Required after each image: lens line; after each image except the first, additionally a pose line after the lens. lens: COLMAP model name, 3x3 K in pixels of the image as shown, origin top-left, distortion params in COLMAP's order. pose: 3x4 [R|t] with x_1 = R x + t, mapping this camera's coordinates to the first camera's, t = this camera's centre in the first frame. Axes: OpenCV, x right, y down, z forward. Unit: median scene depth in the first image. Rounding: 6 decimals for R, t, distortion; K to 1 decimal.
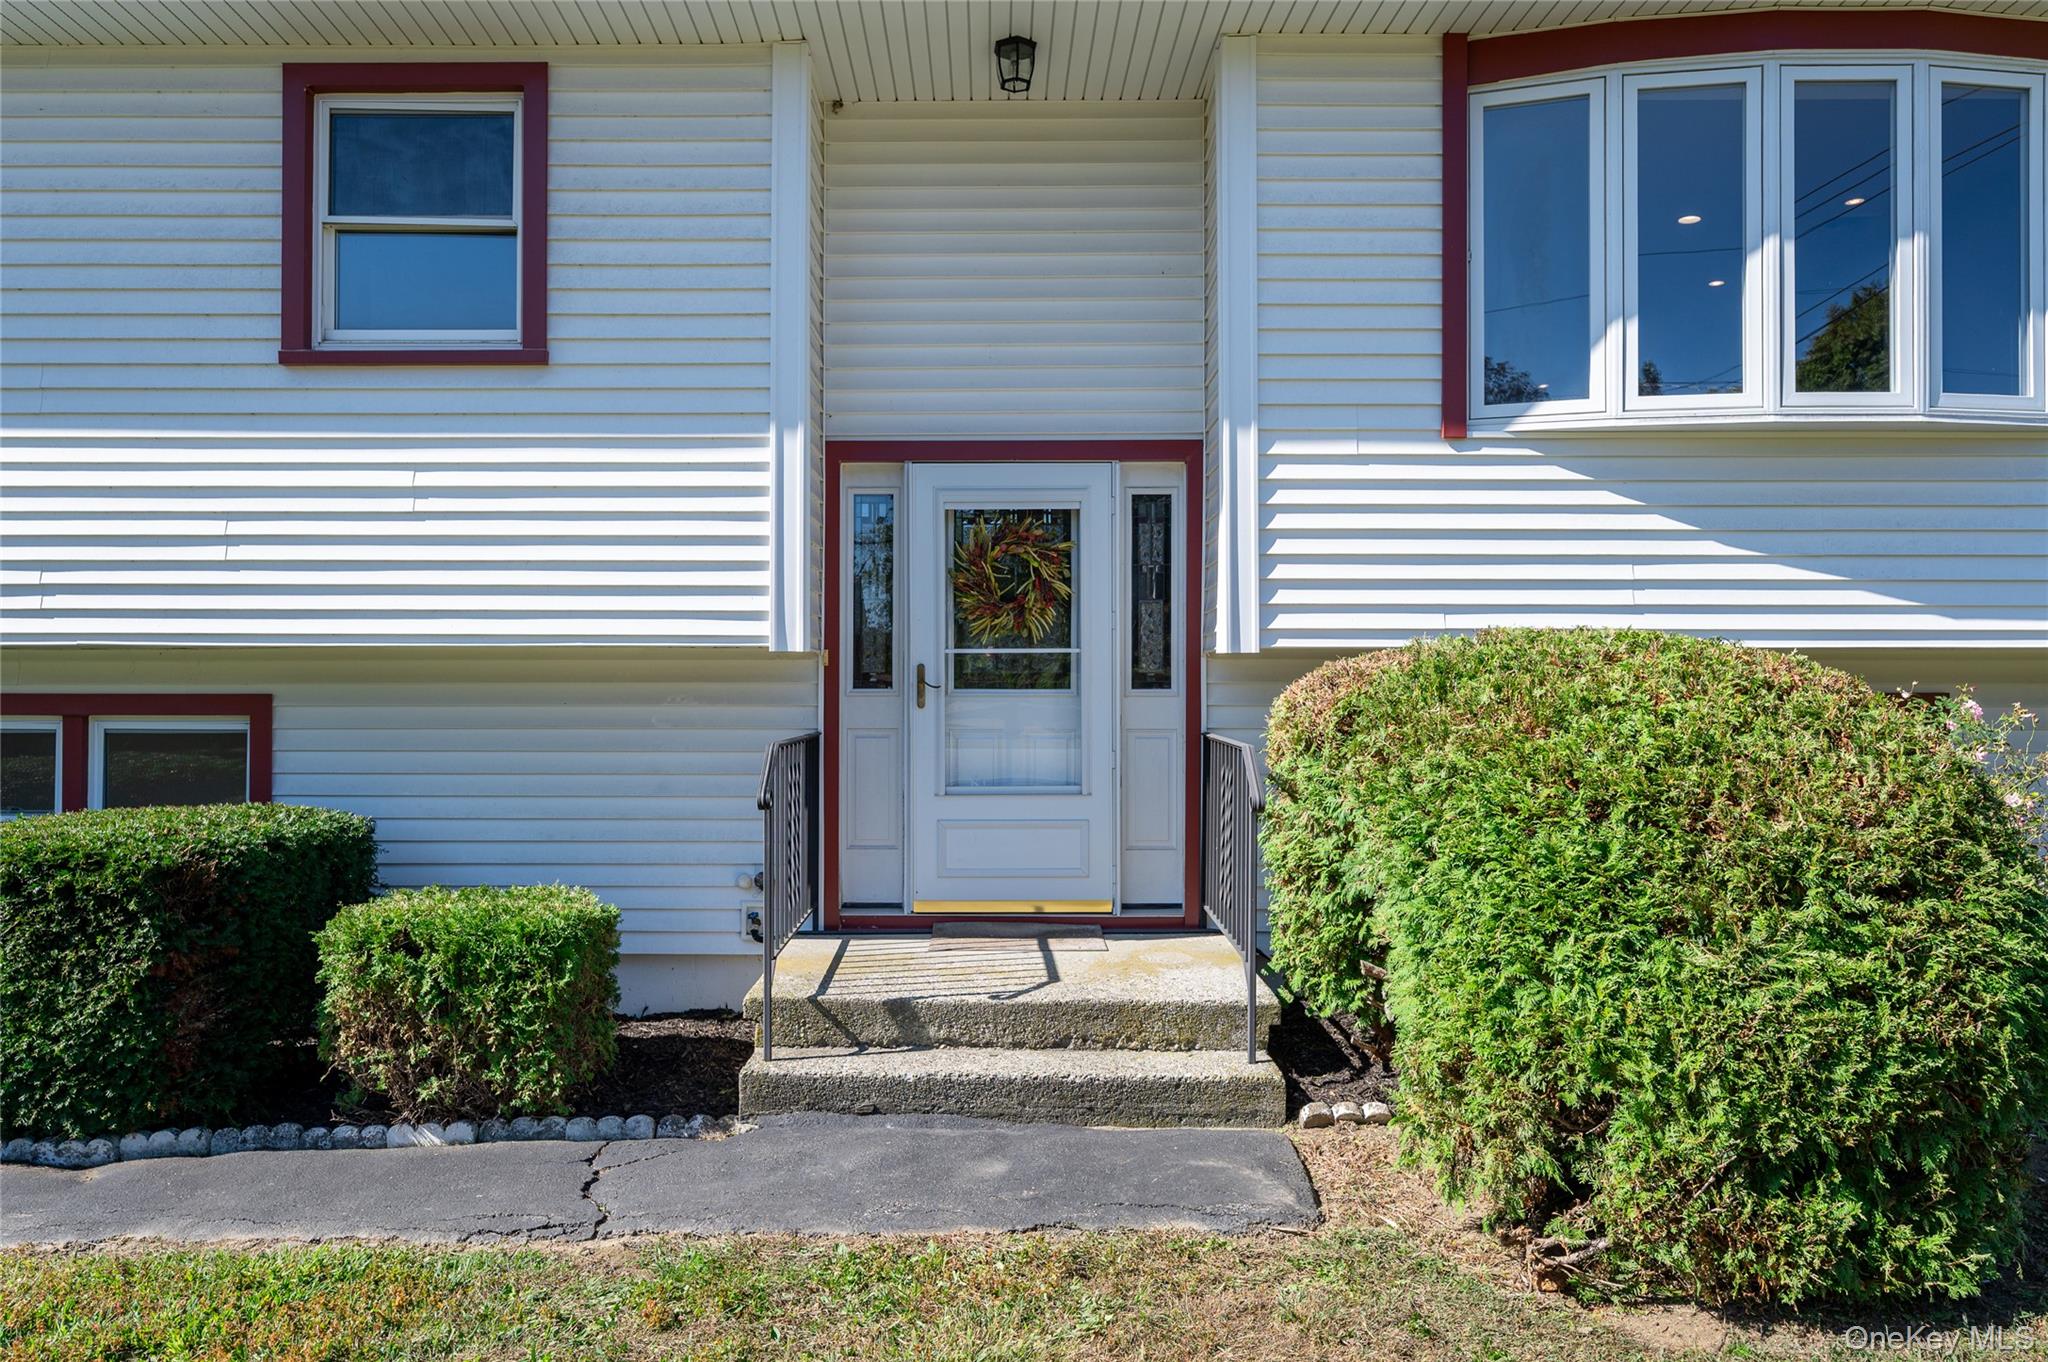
lens RADIAL K [[1374.9, 0, 1024.0], [0, 1374.9, 681.0], [0, 0, 1]] dist [-0.003705, -0.000621]
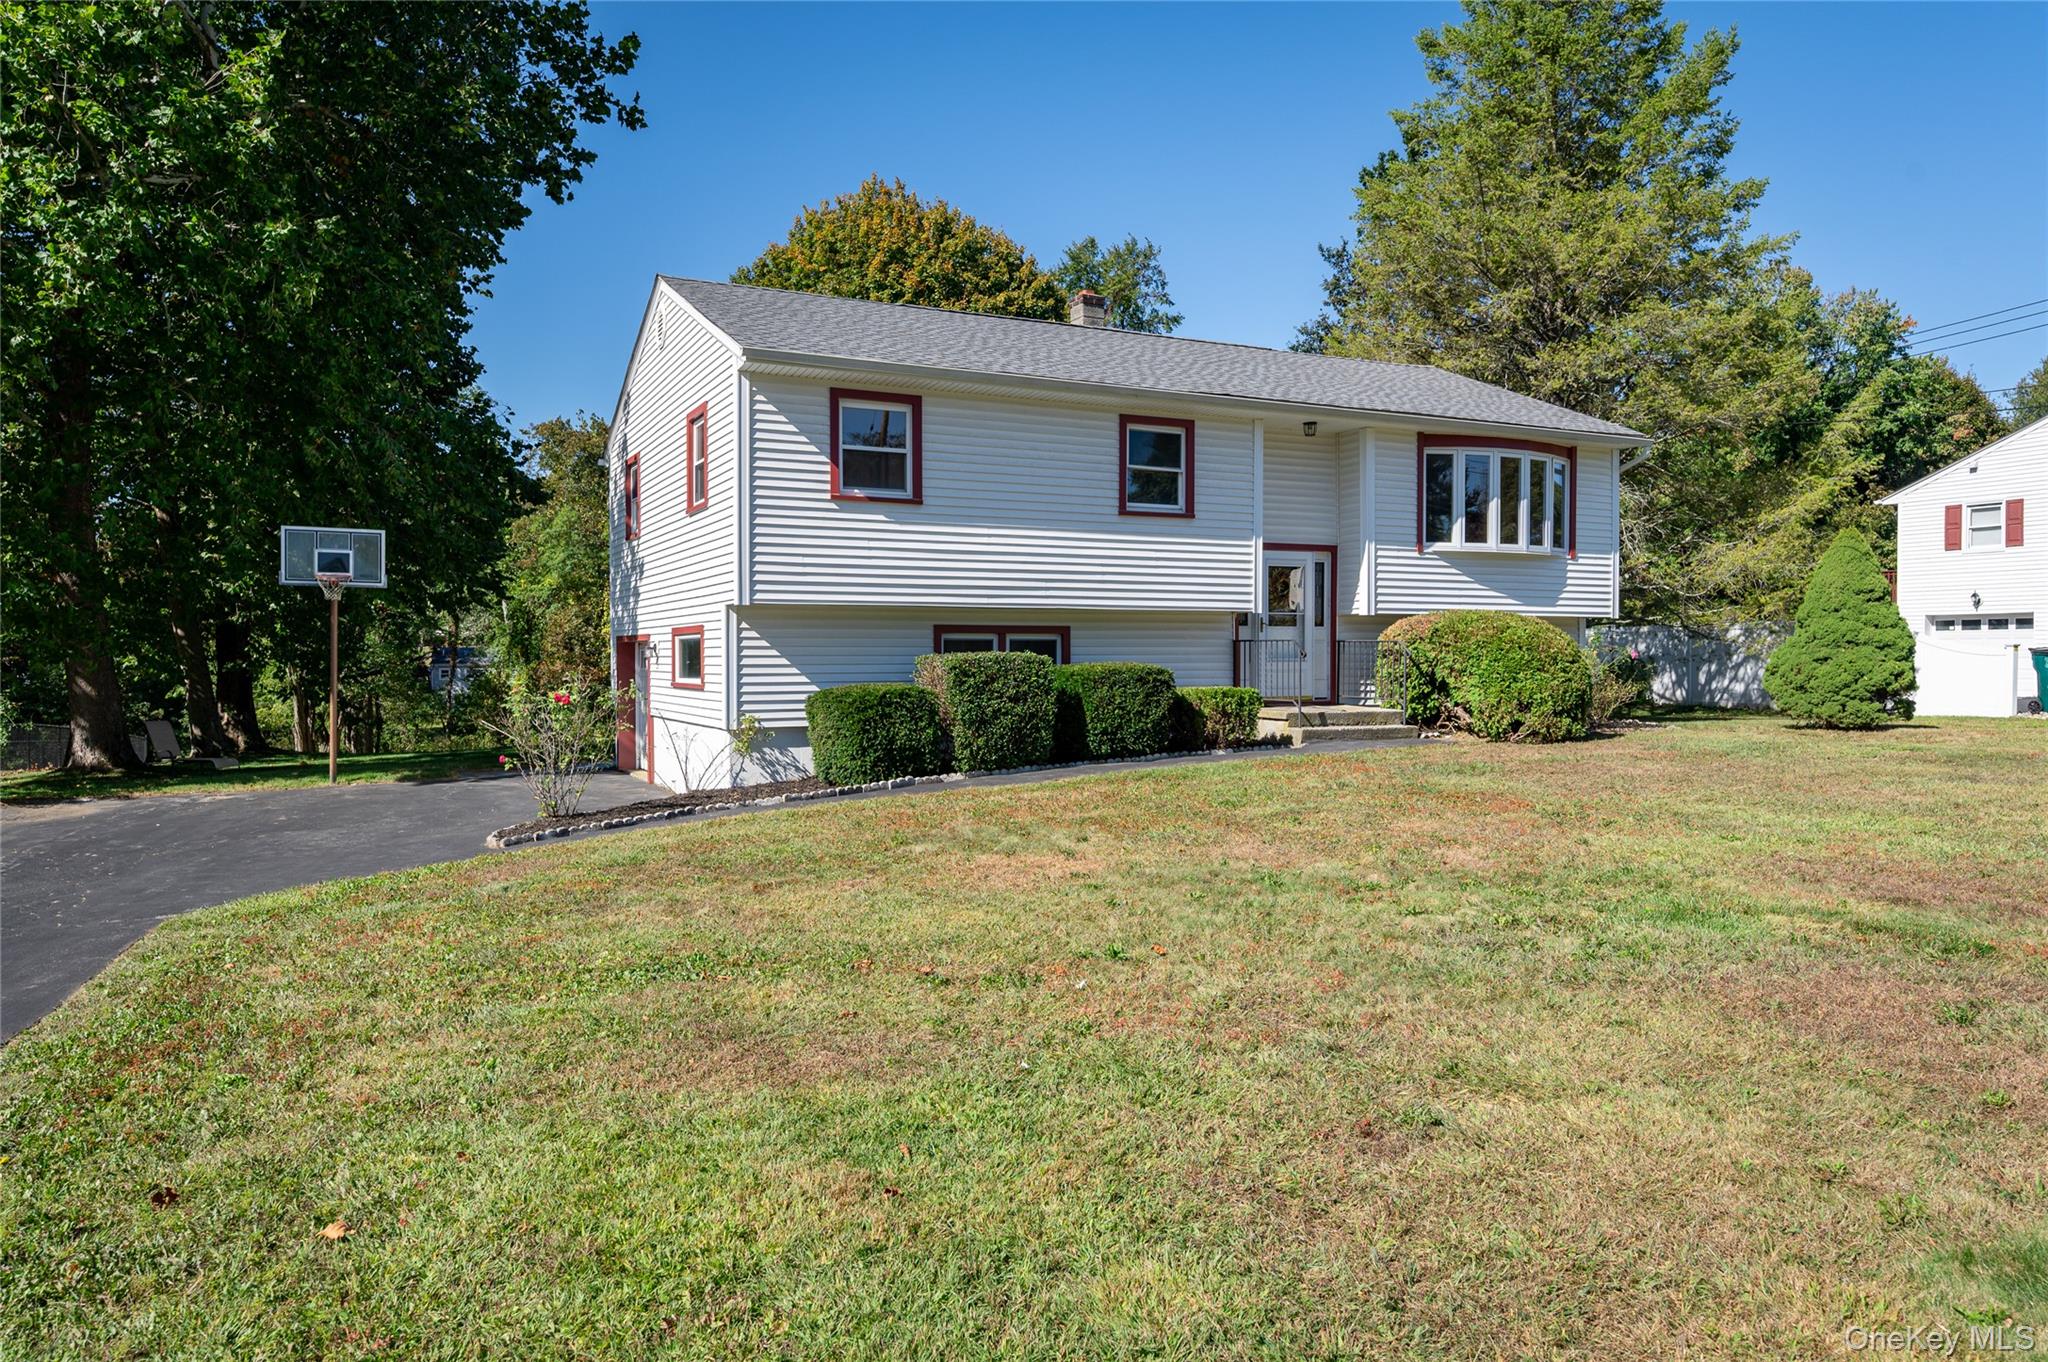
lens RADIAL K [[1330.4, 0, 1024.0], [0, 1330.4, 681.0], [0, 0, 1]] dist [-0.005525, -0.000418]
pose [[0.896794, -0.012226, 0.442280, -1.998125], [0.000061, 0.999622, 0.027510, 0.050707], [-0.442449, -0.024644, 0.896455, -1.502524]]
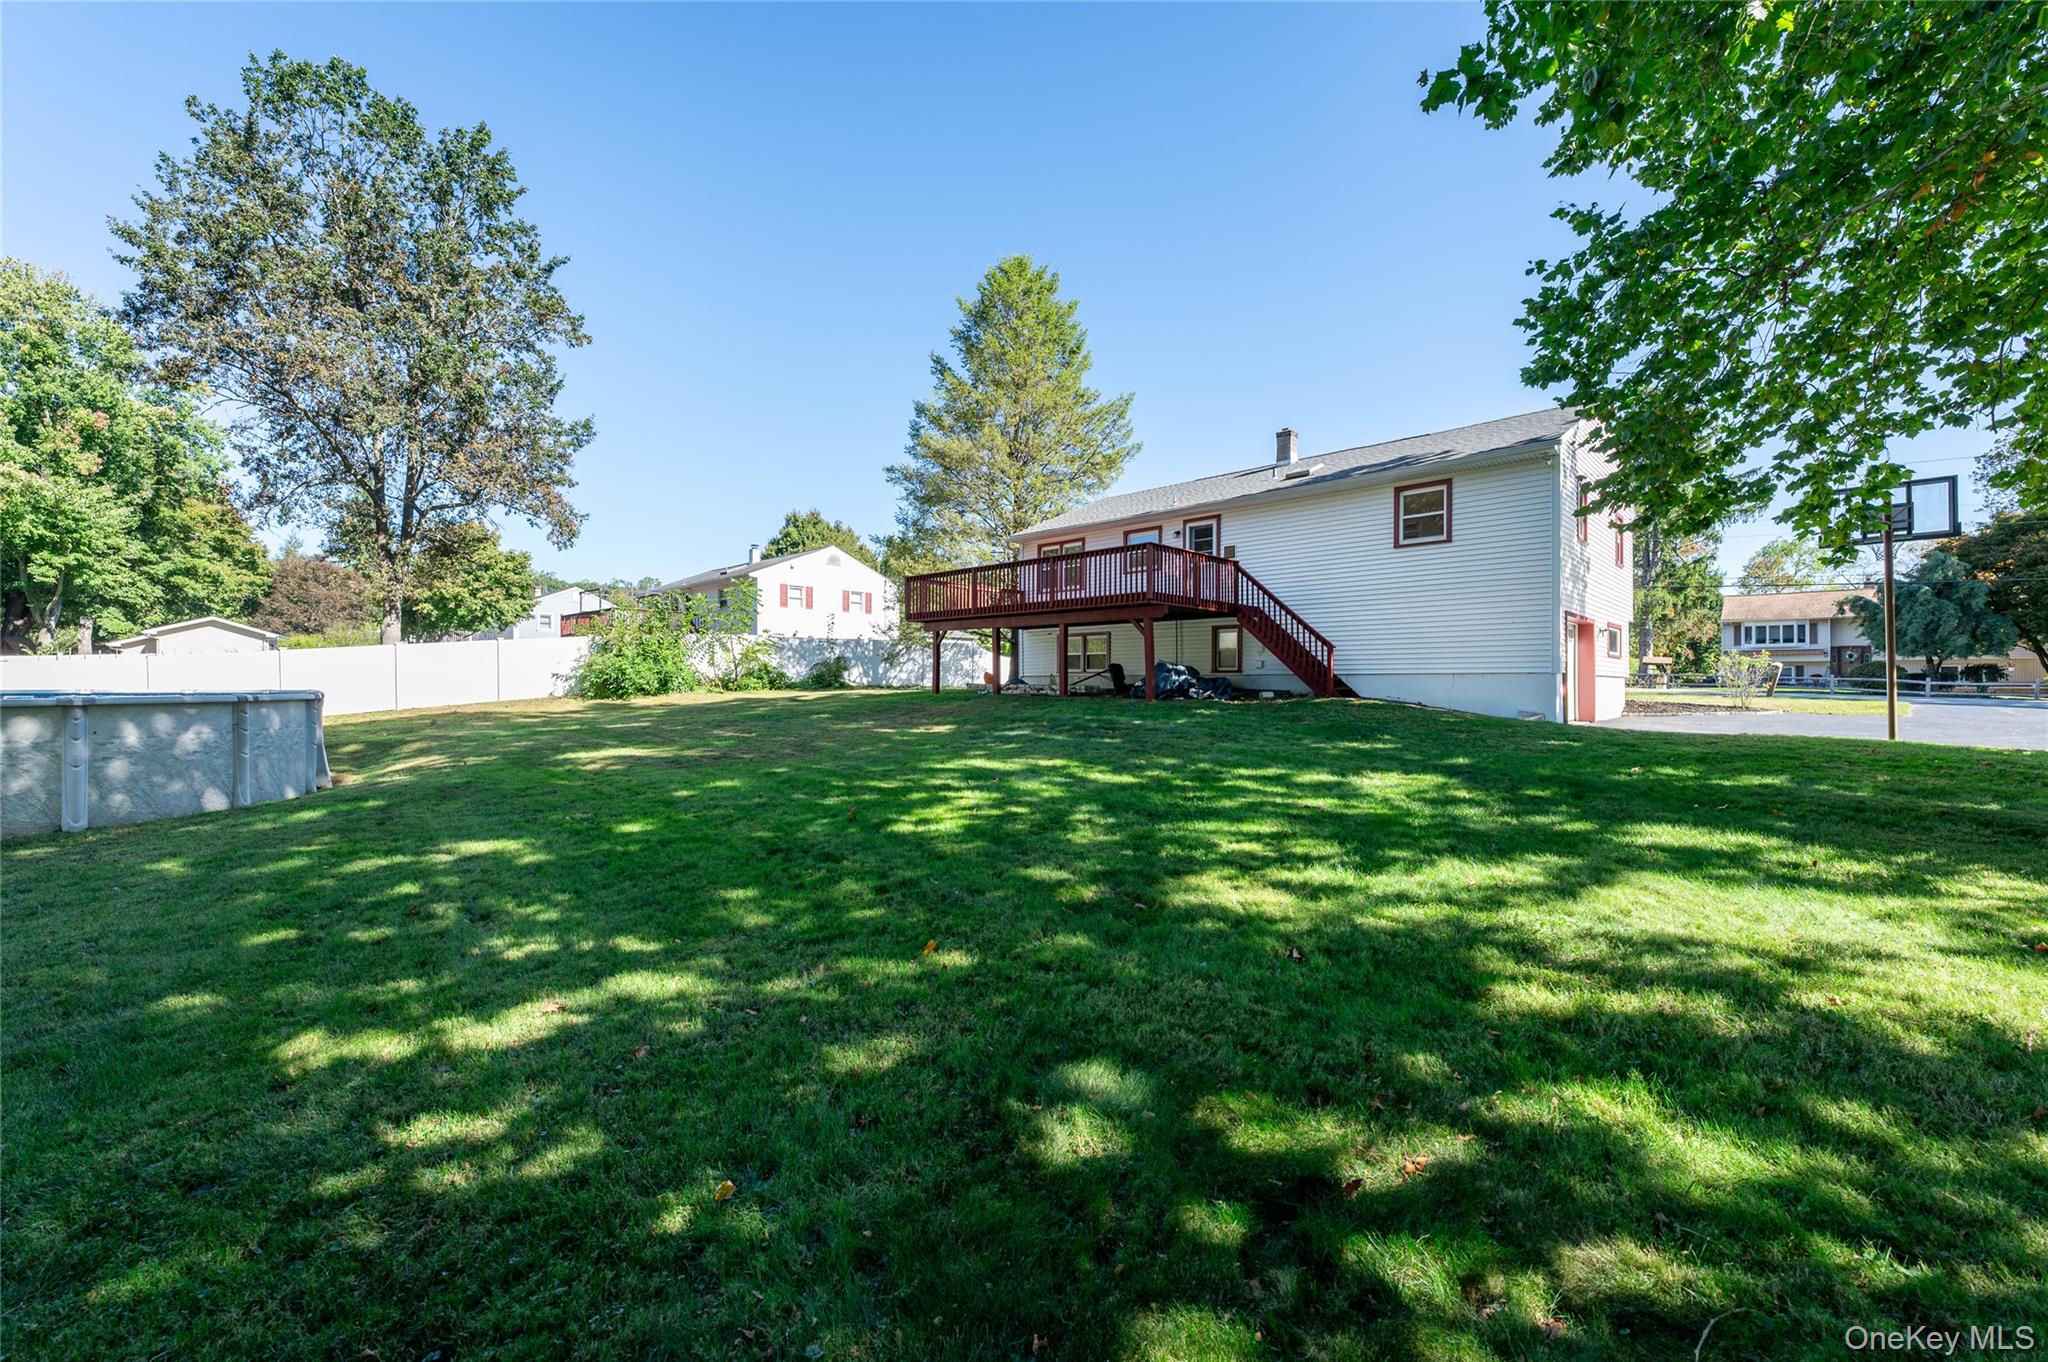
lens RADIAL K [[827.2, 0, 1024.0], [0, 827.2, 681.0], [0, 0, 1]] dist [0.037522, 0.000057]
pose [[-0.718495, -0.004892, 0.695515, -2.140877], [-0.006233, 0.999980, 0.000594, 0.248377], [-0.695504, -0.003908, -0.718512, 5.640463]]
